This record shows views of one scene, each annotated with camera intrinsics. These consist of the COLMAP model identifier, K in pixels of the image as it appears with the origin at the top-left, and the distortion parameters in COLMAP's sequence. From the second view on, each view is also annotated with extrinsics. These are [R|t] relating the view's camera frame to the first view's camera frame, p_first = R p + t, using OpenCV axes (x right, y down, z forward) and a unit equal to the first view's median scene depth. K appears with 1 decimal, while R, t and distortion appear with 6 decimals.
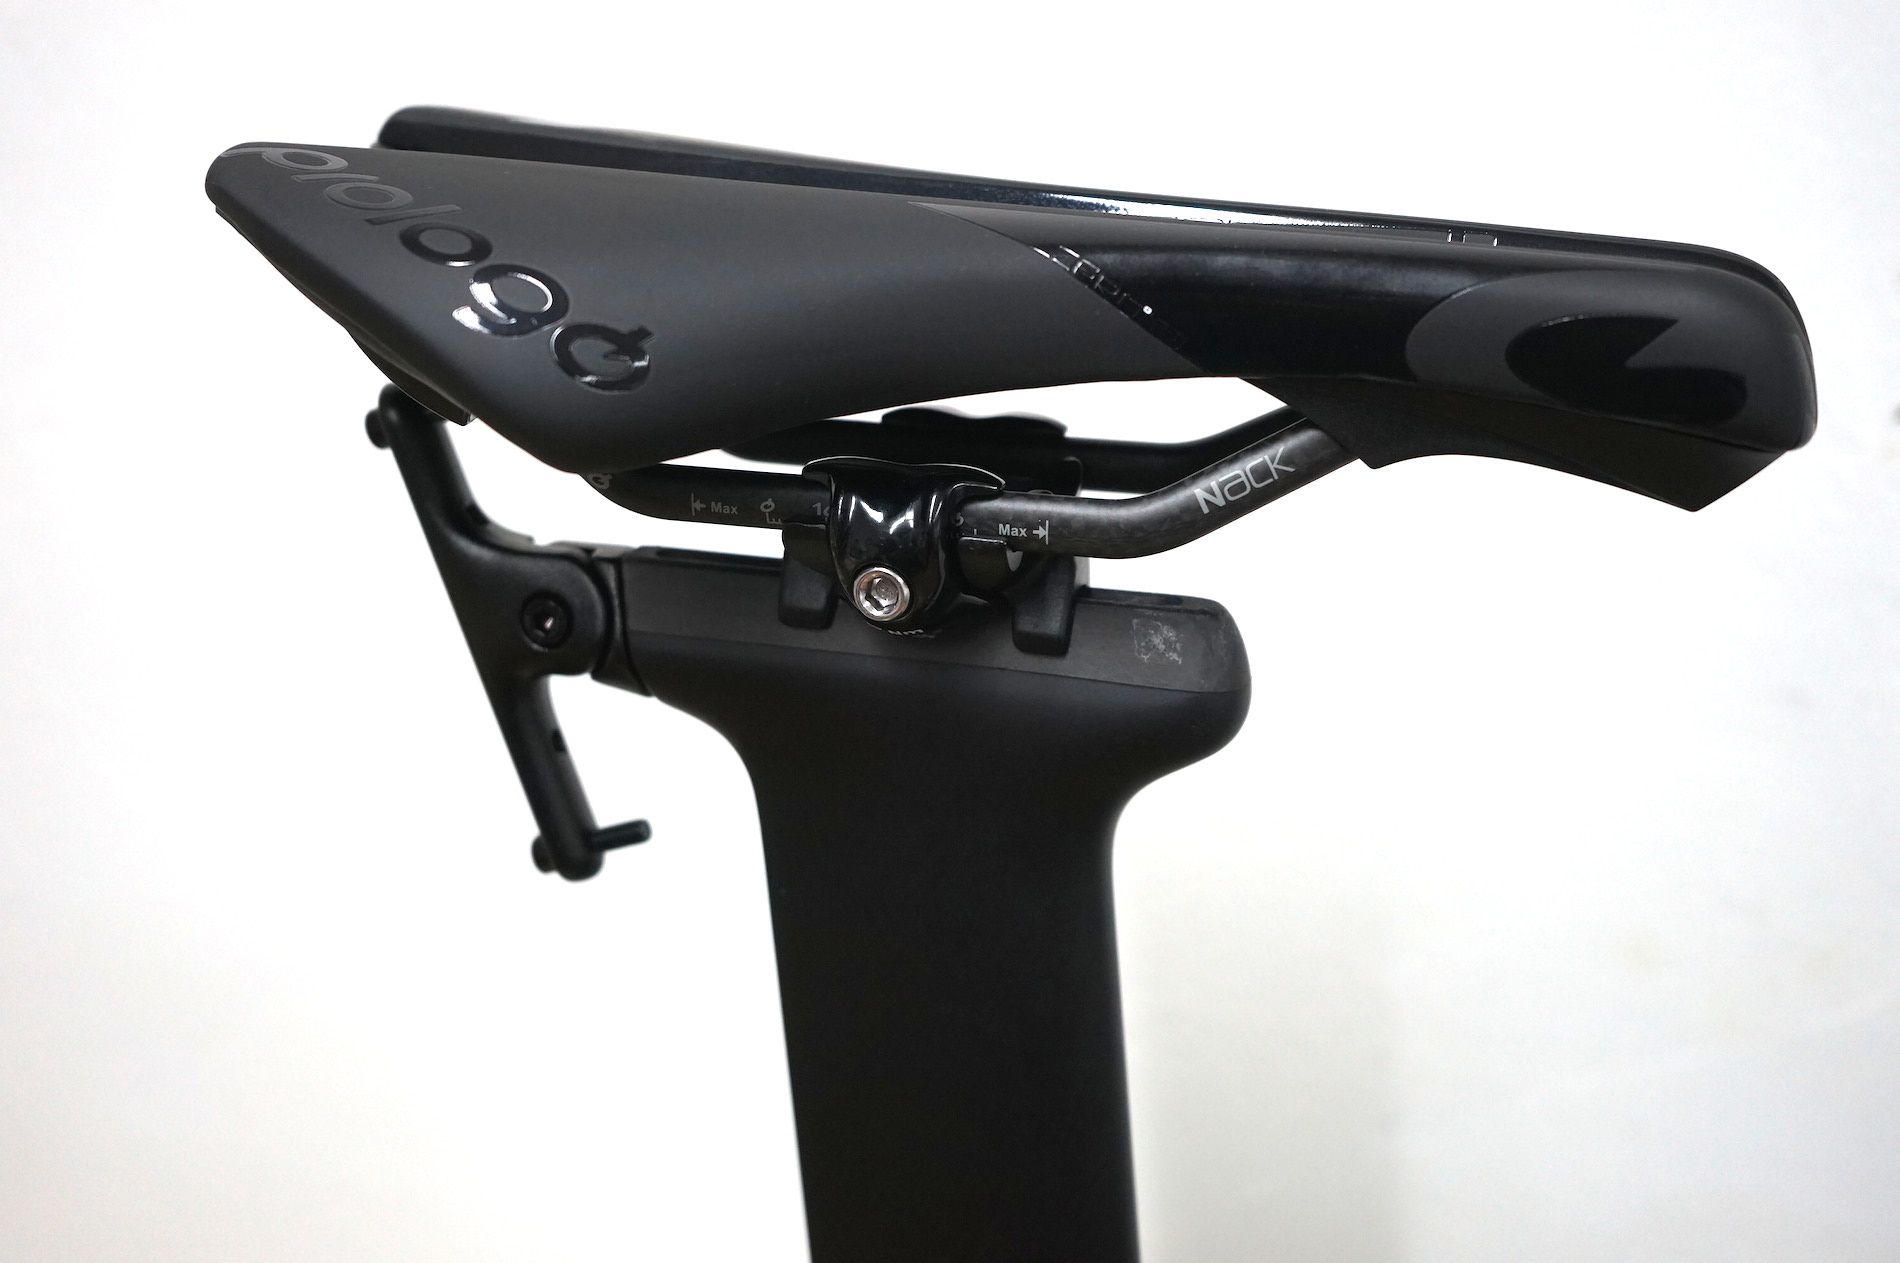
lens RADIAL K [[2504.2, 0, 951.2], [0, 2504.2, 632.0], [0, 0, 1]] dist [-0.015363, 0.000000]
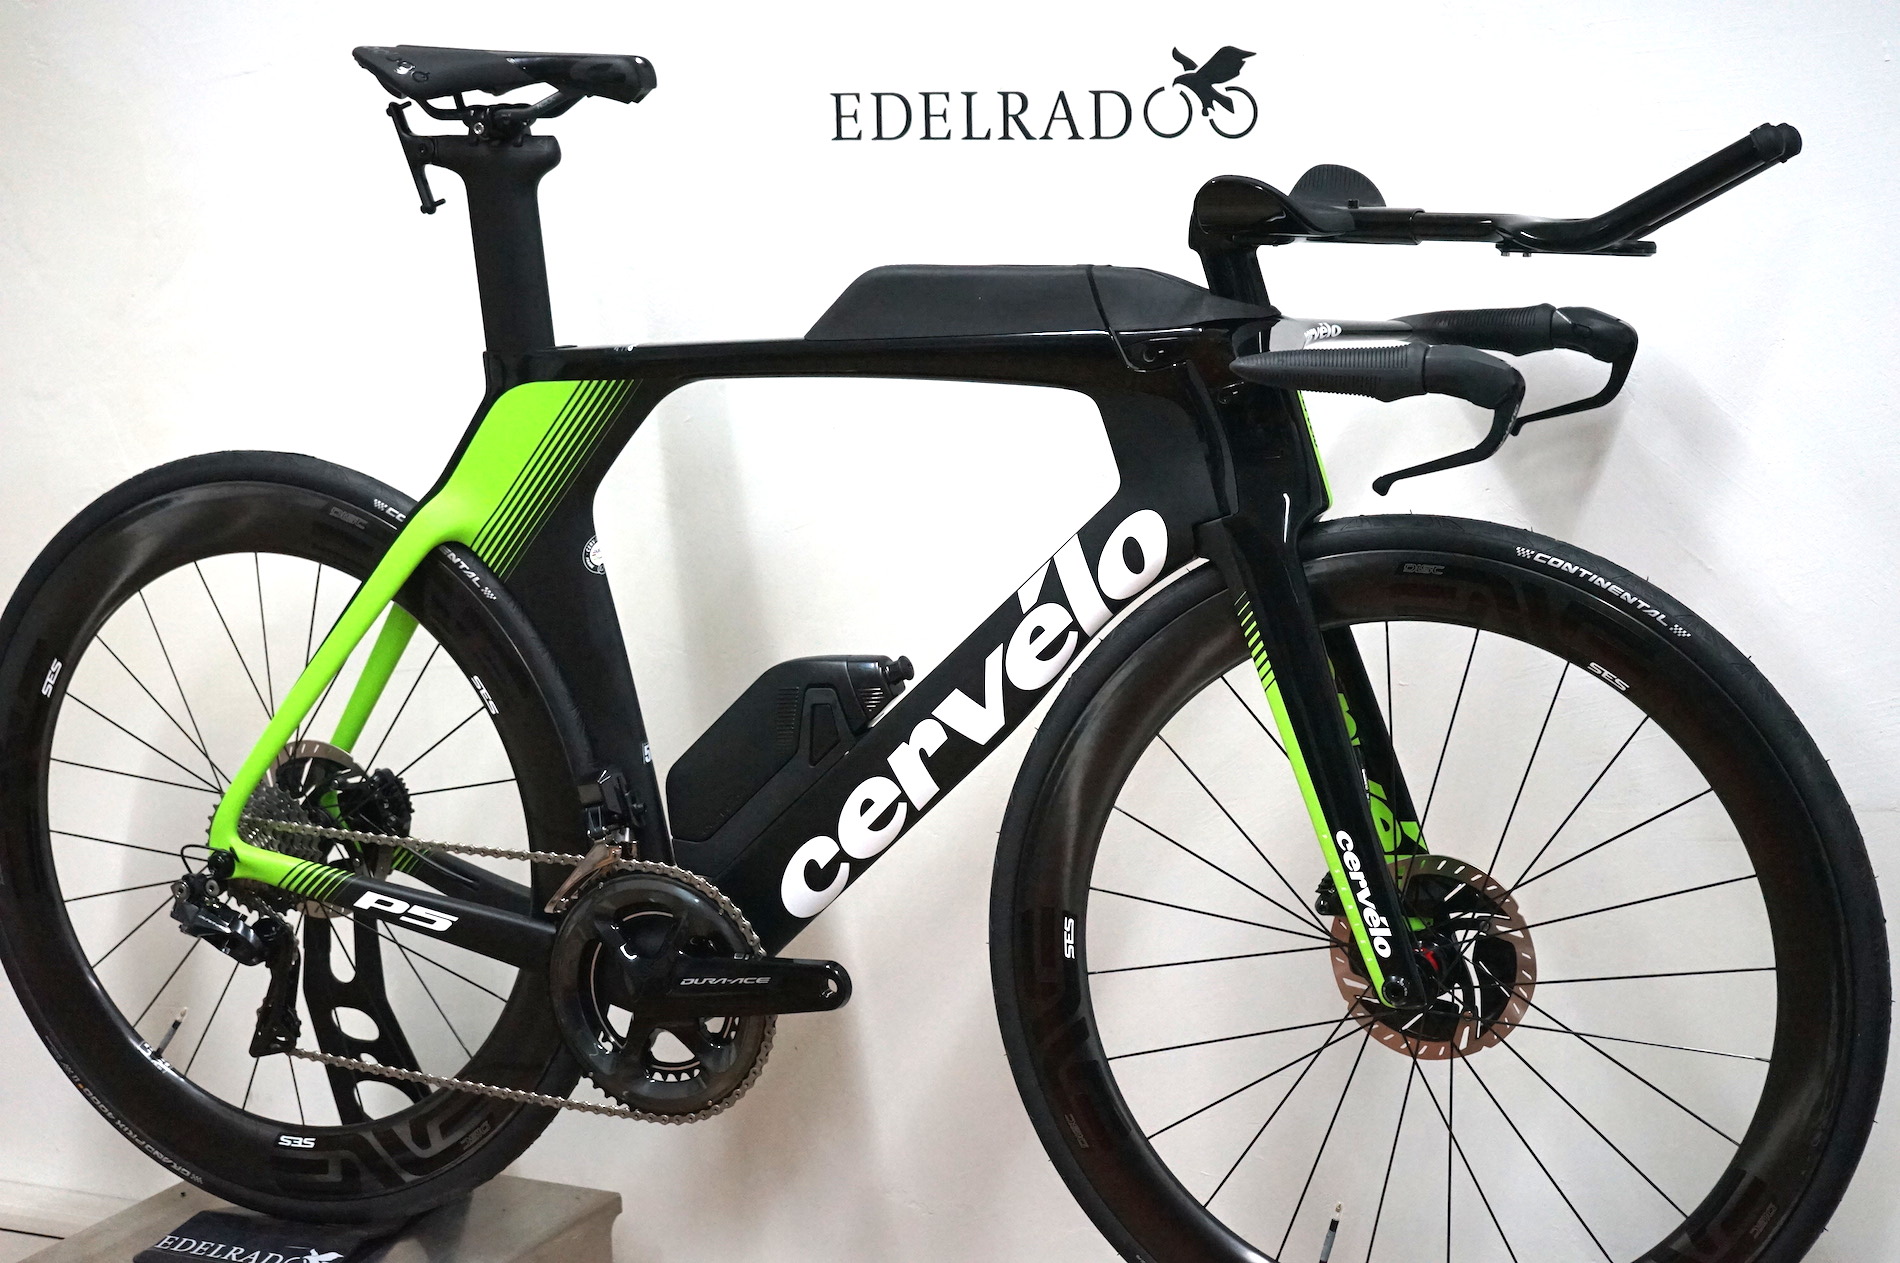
lens RADIAL K [[3583.2, 0, 957.9], [0, 3583.2, 622.3], [0, 0, 1]] dist [0.005706, 0.000000]
pose [[0.987106, 0.004152, -0.160011, 1.869468], [-0.025084, 0.991325, -0.129016, 1.683109], [0.158088, 0.131366, 0.978648, -5.179043]]
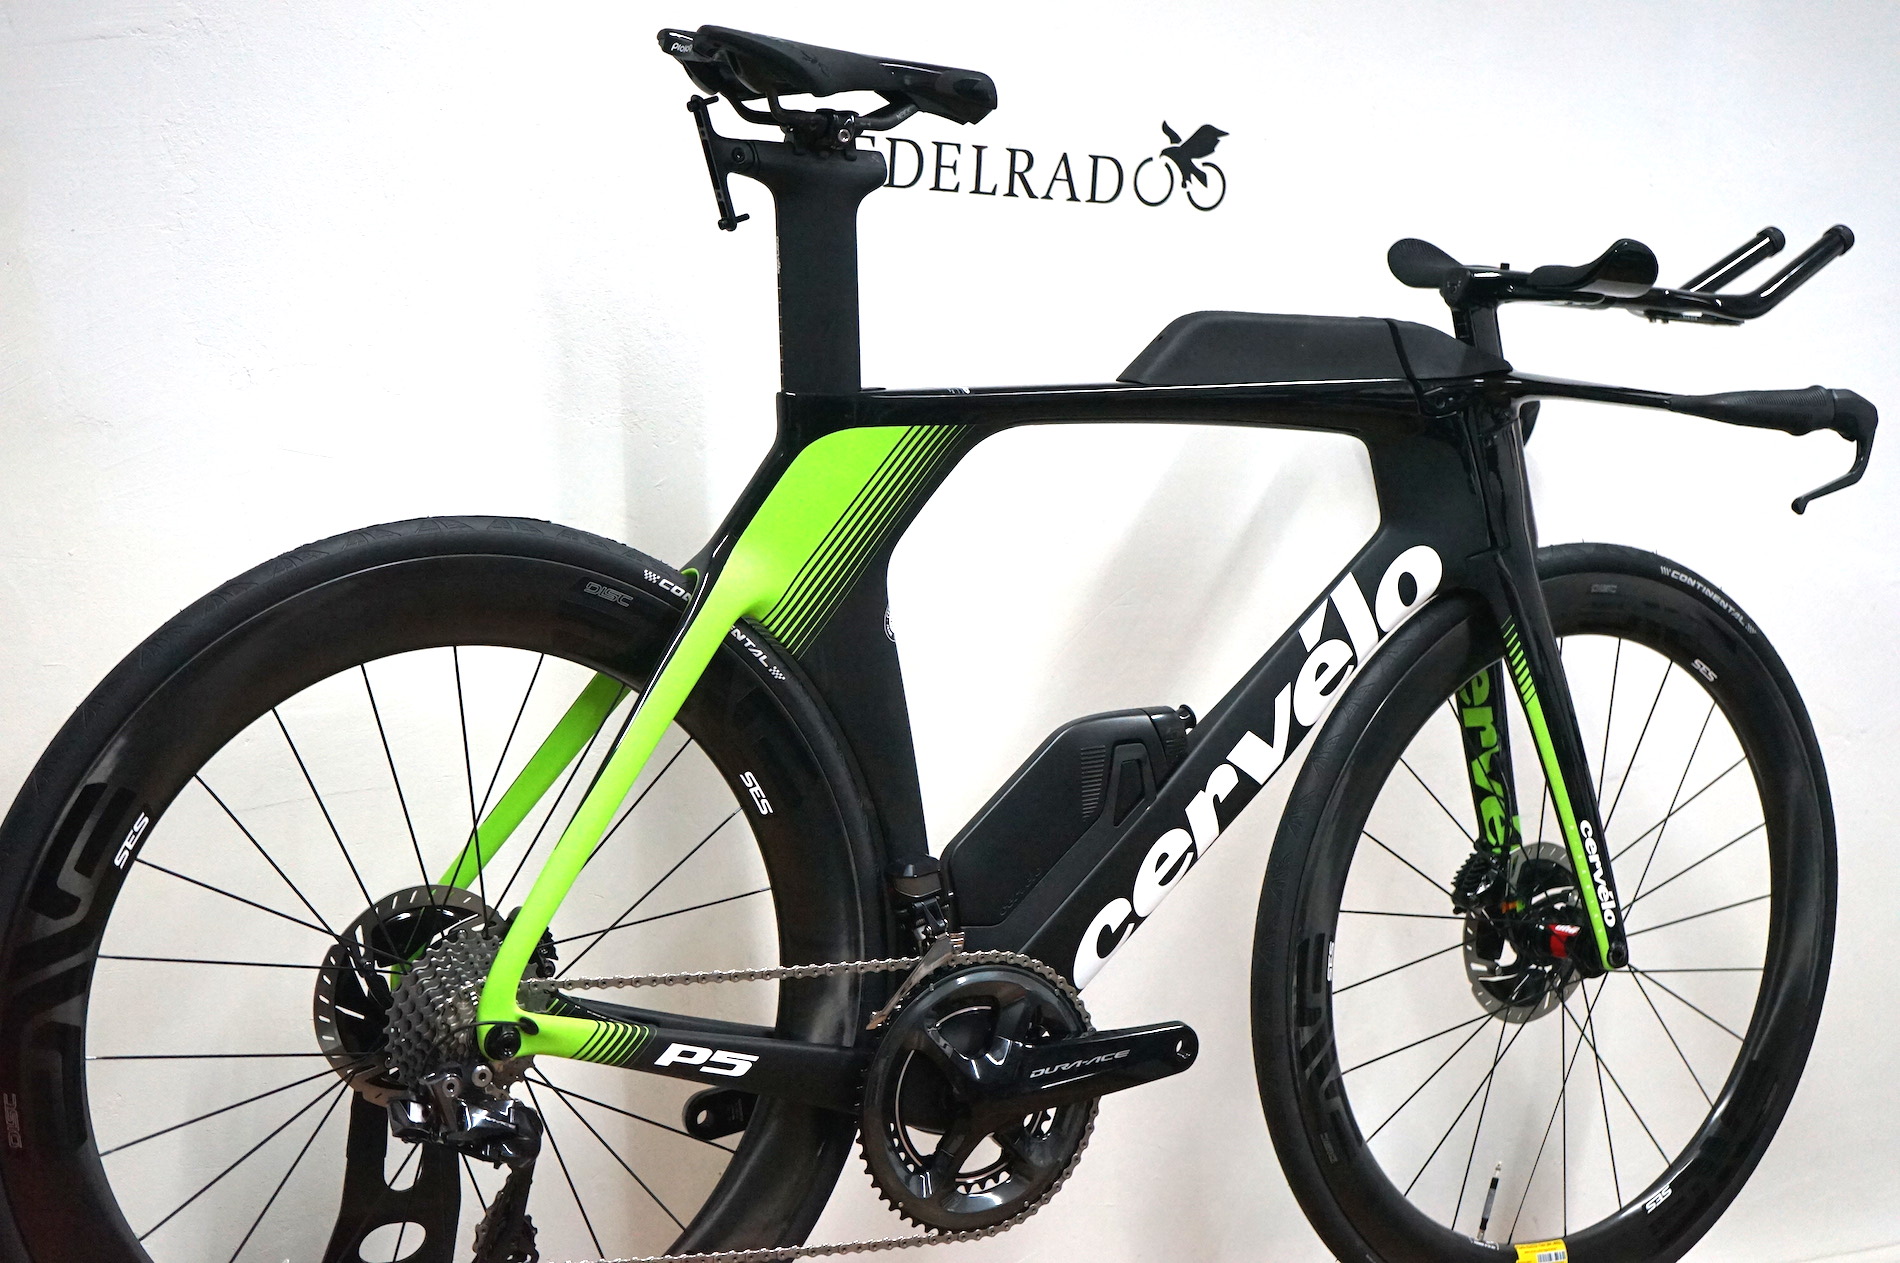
lens RADIAL K [[3135.8, 0, 950.8], [0, 3135.8, 630.3], [0, 0, 1]] dist [0.014601, 0.000000]
pose [[0.668750, -0.044903, 0.742130, -3.617651], [0.171557, 0.980557, -0.095264, 1.250730], [-0.723423, 0.191026, 0.663452, -2.352147]]
